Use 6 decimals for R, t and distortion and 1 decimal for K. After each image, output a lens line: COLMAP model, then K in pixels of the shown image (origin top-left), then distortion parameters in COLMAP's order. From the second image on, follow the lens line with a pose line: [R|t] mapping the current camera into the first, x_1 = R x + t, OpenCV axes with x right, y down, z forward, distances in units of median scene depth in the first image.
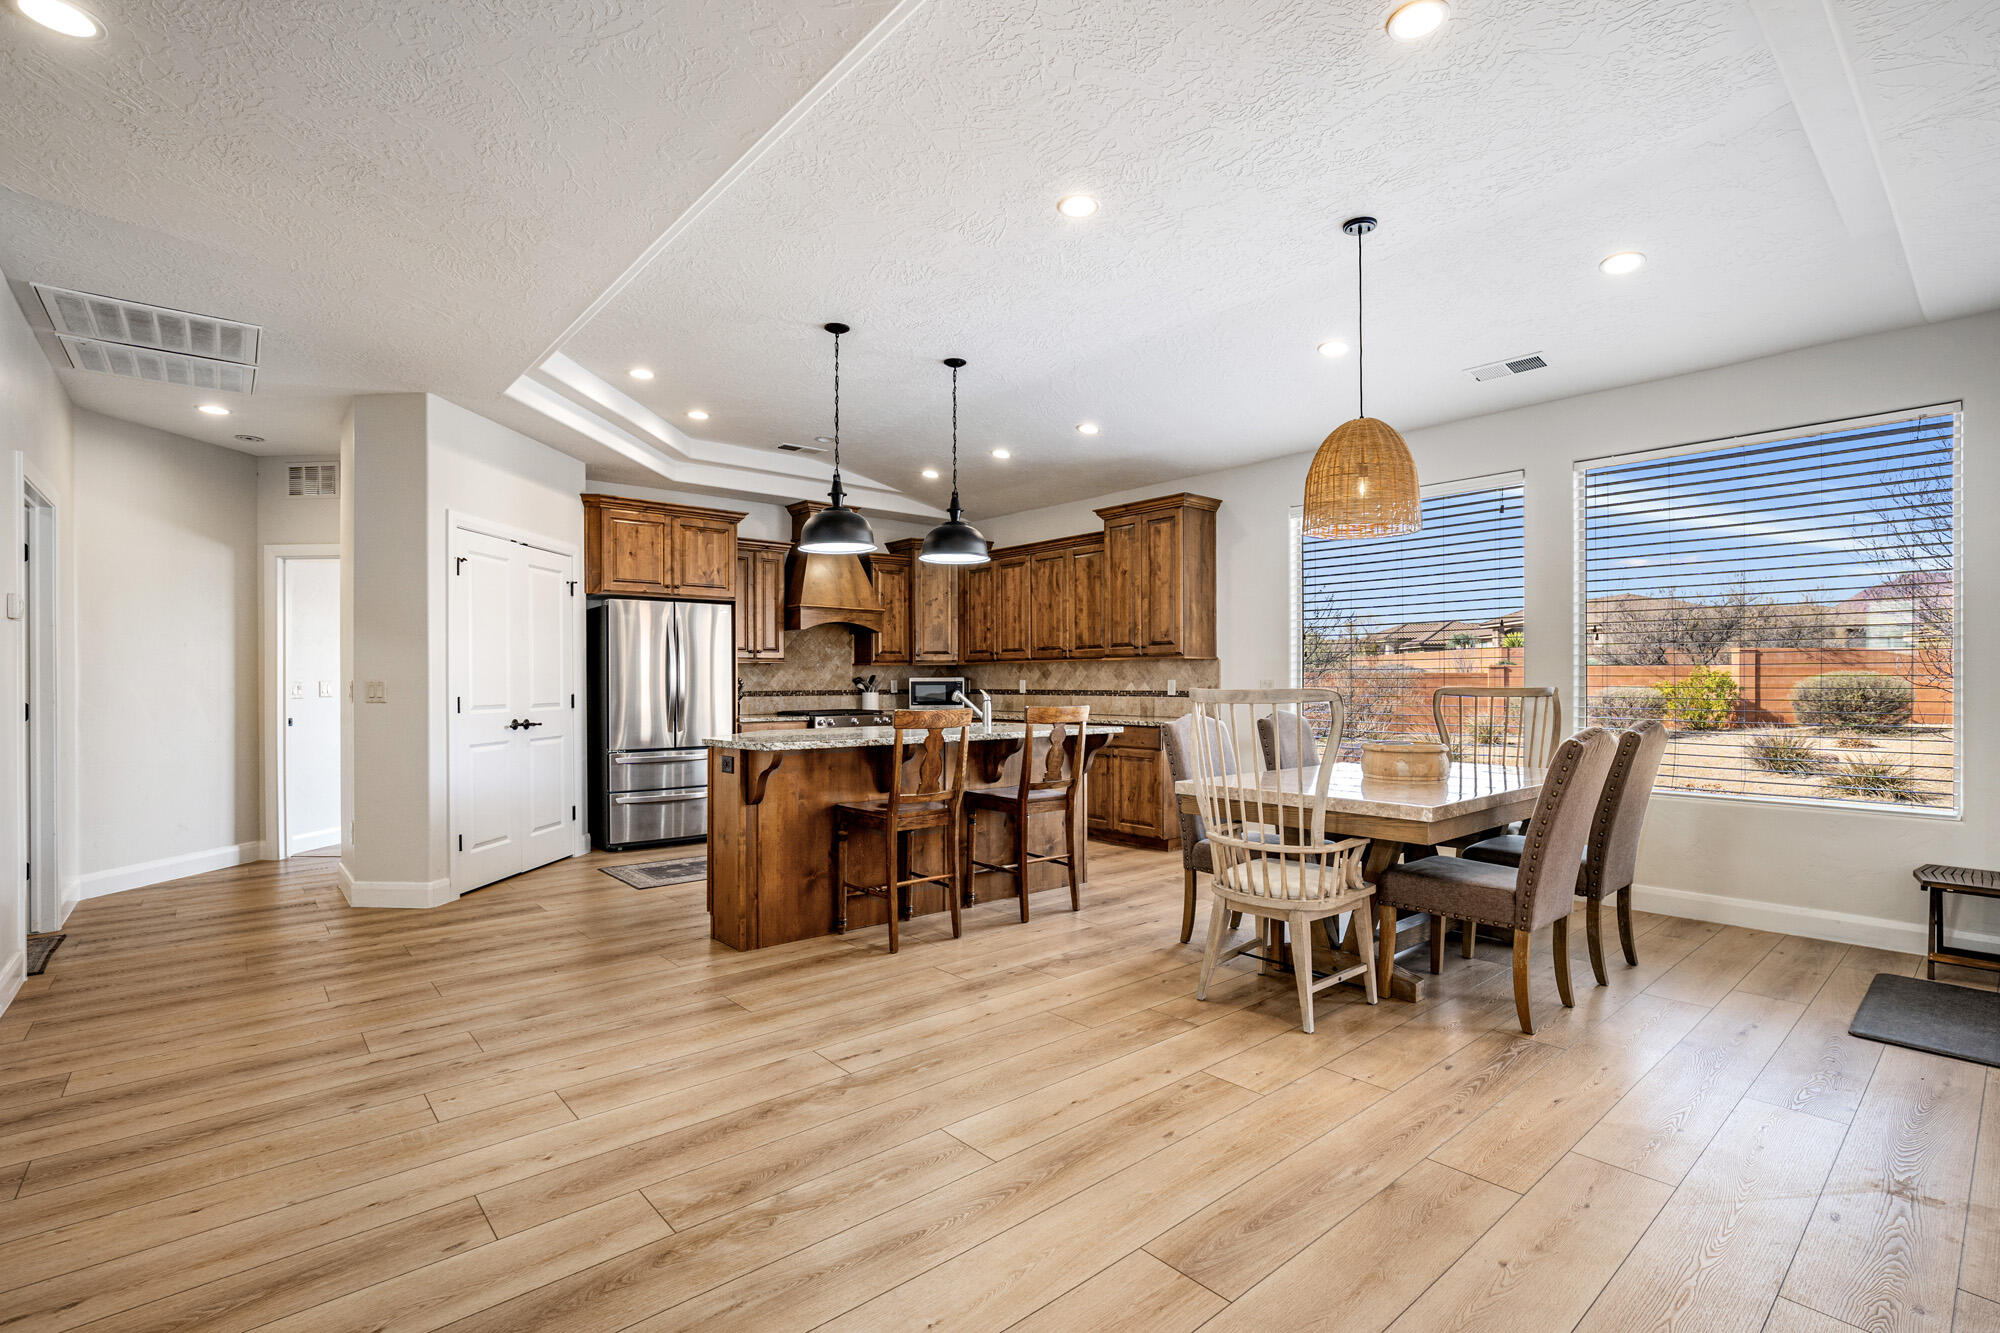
lens RADIAL K [[920.6, 0, 1027.3], [0, 920.6, 685.1], [0, 0, 1]] dist [-0.000923, -0.000067]
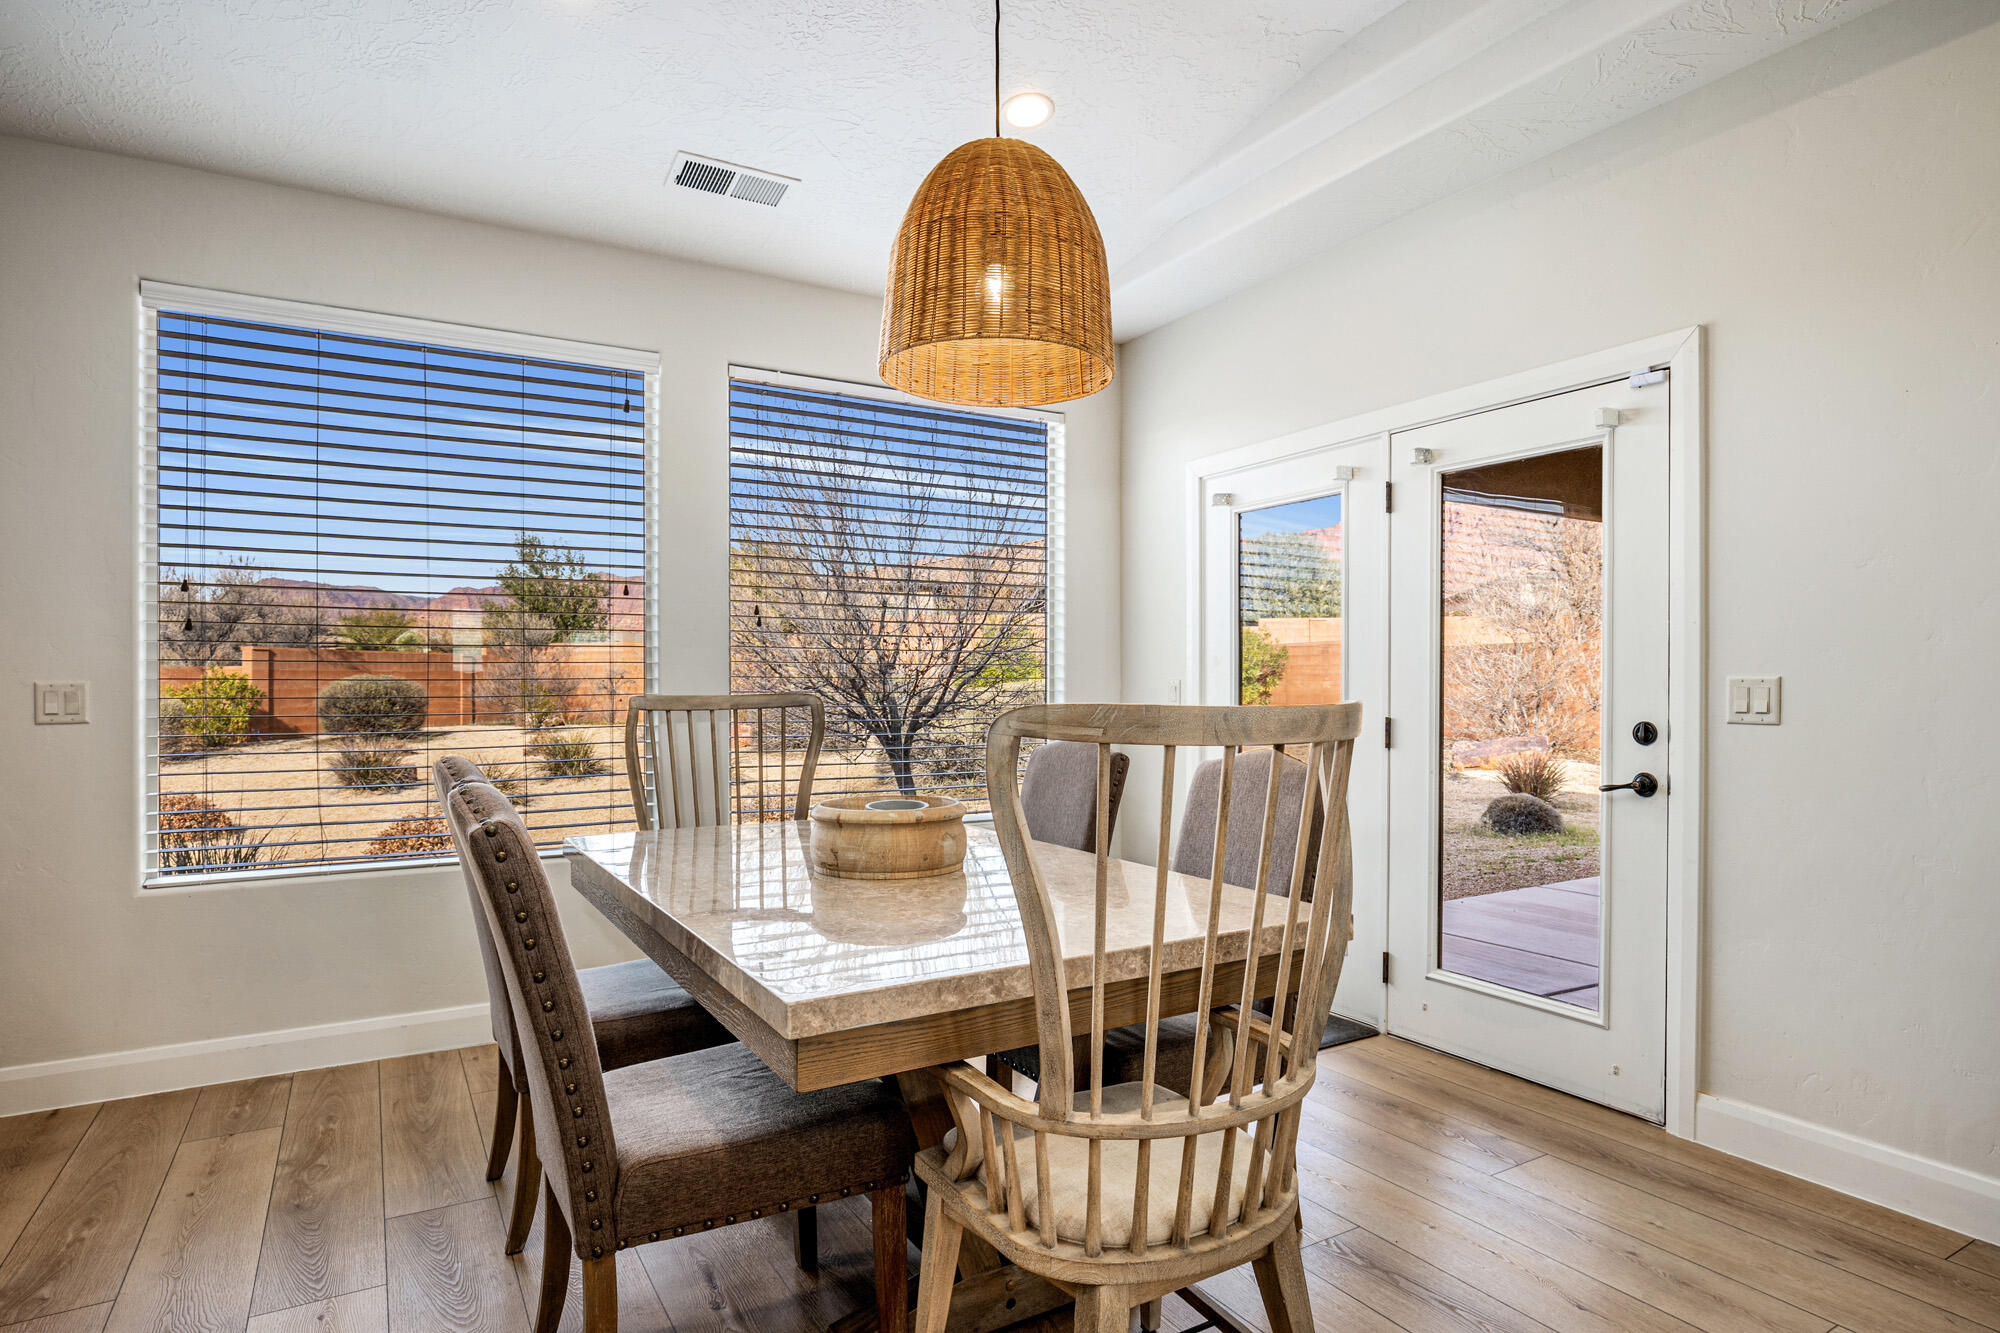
lens RADIAL K [[1081.4, 0, 1000.2], [0, 1081.4, 680.5], [0, 0, 1]] dist [-0.033420, 0.000324]
pose [[0.217868, 0.003969, 0.975970, -0.090641], [0.004647, 0.999976, -0.005104, -0.001850], [-0.975967, 0.005647, 0.217844, 0.421365]]
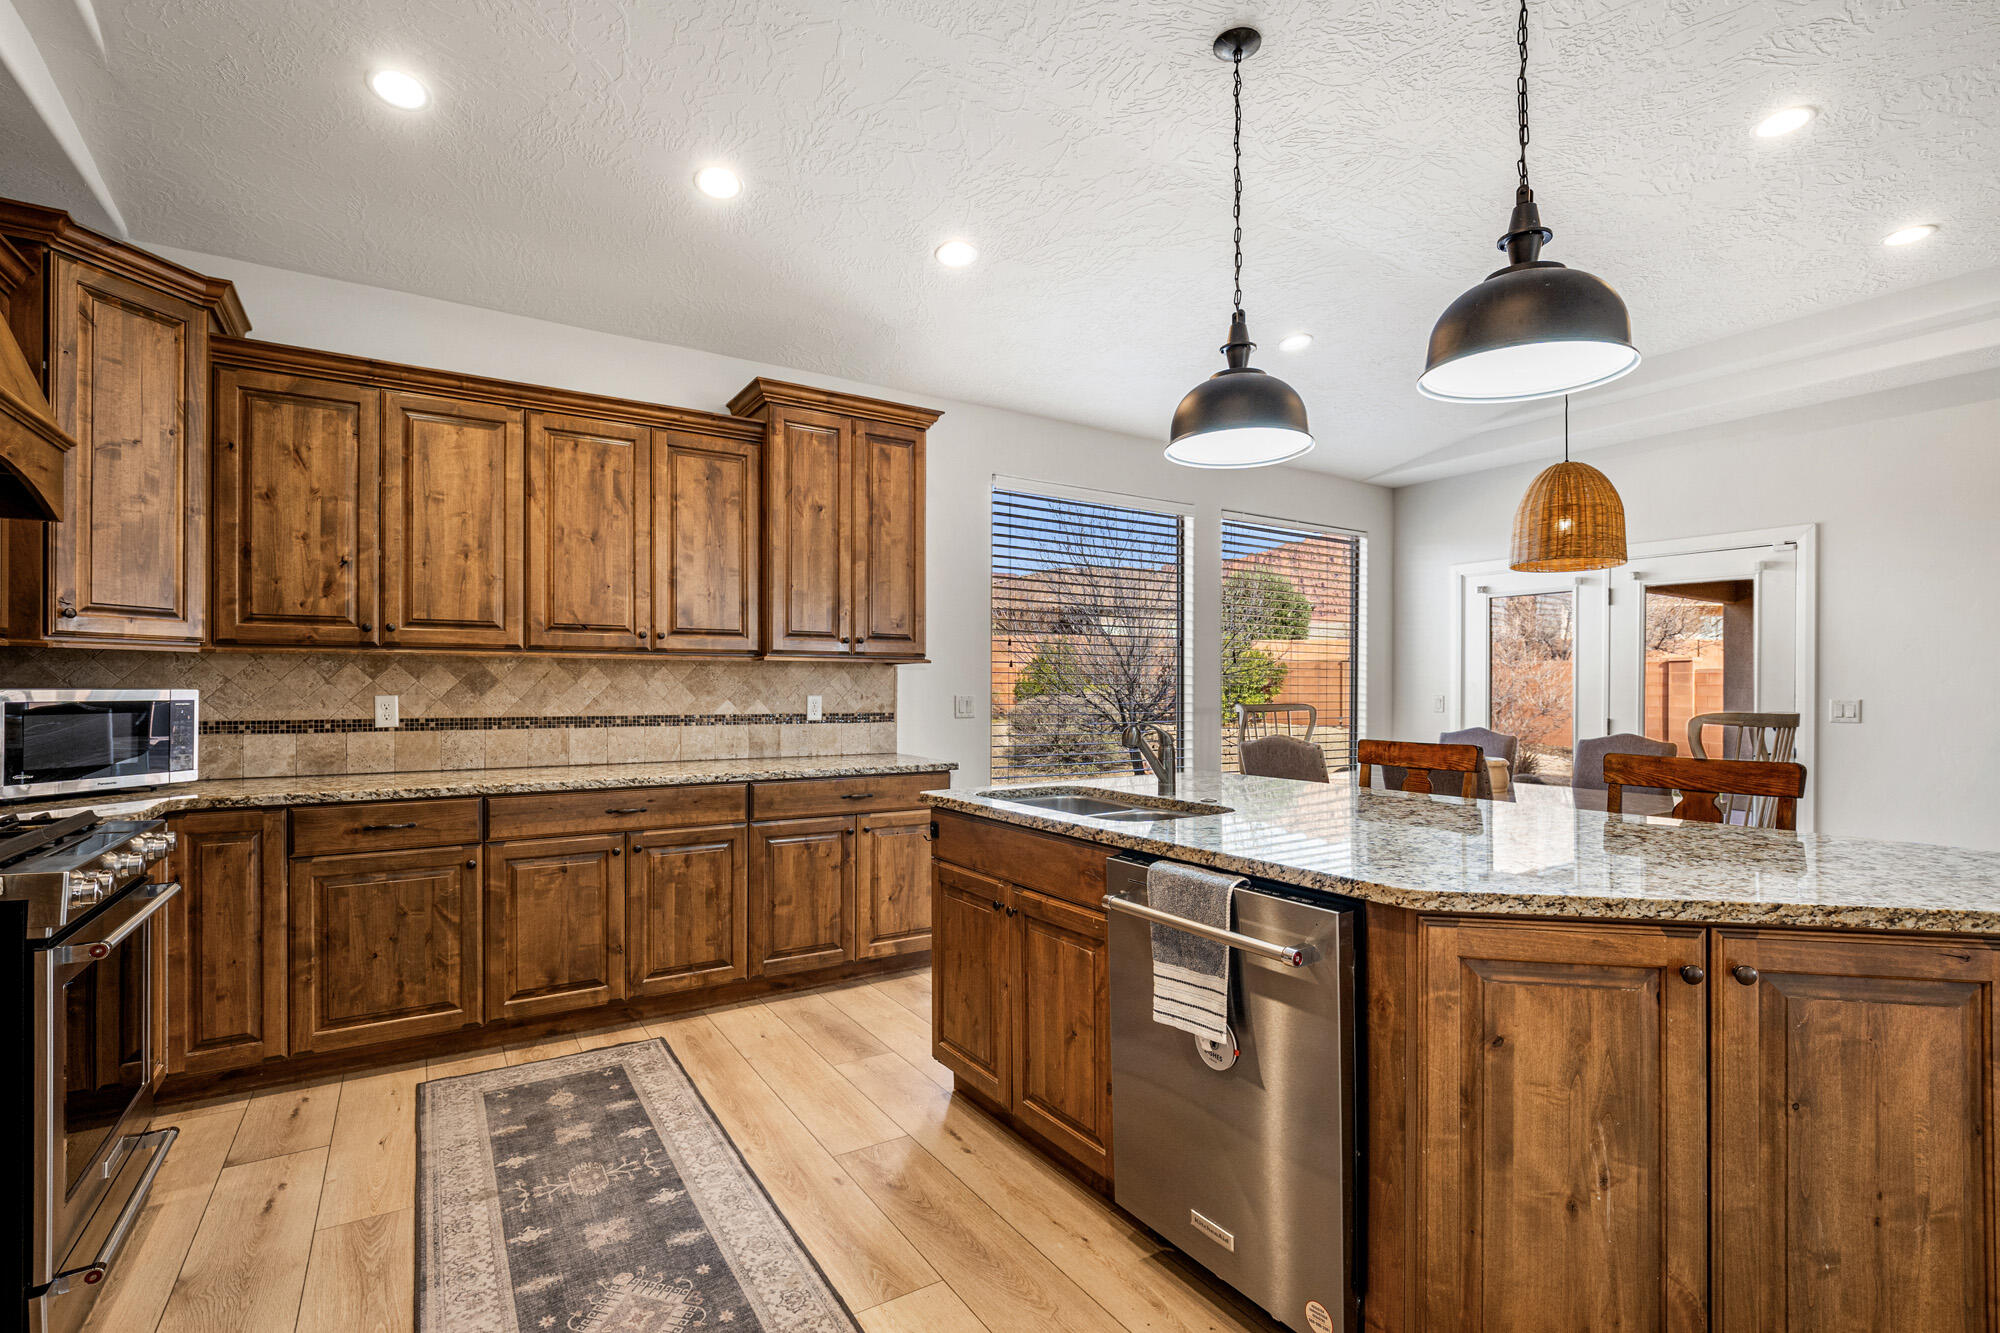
lens RADIAL K [[920.6, 0, 1027.3], [0, 920.6, 685.1], [0, 0, 1]] dist [-0.000923, -0.000067]
pose [[0.152856, 0.004781, 0.988237, -0.396979], [0.000576, 0.999988, -0.004927, -0.008776], [-0.988248, 0.001322, 0.152851, 0.707592]]
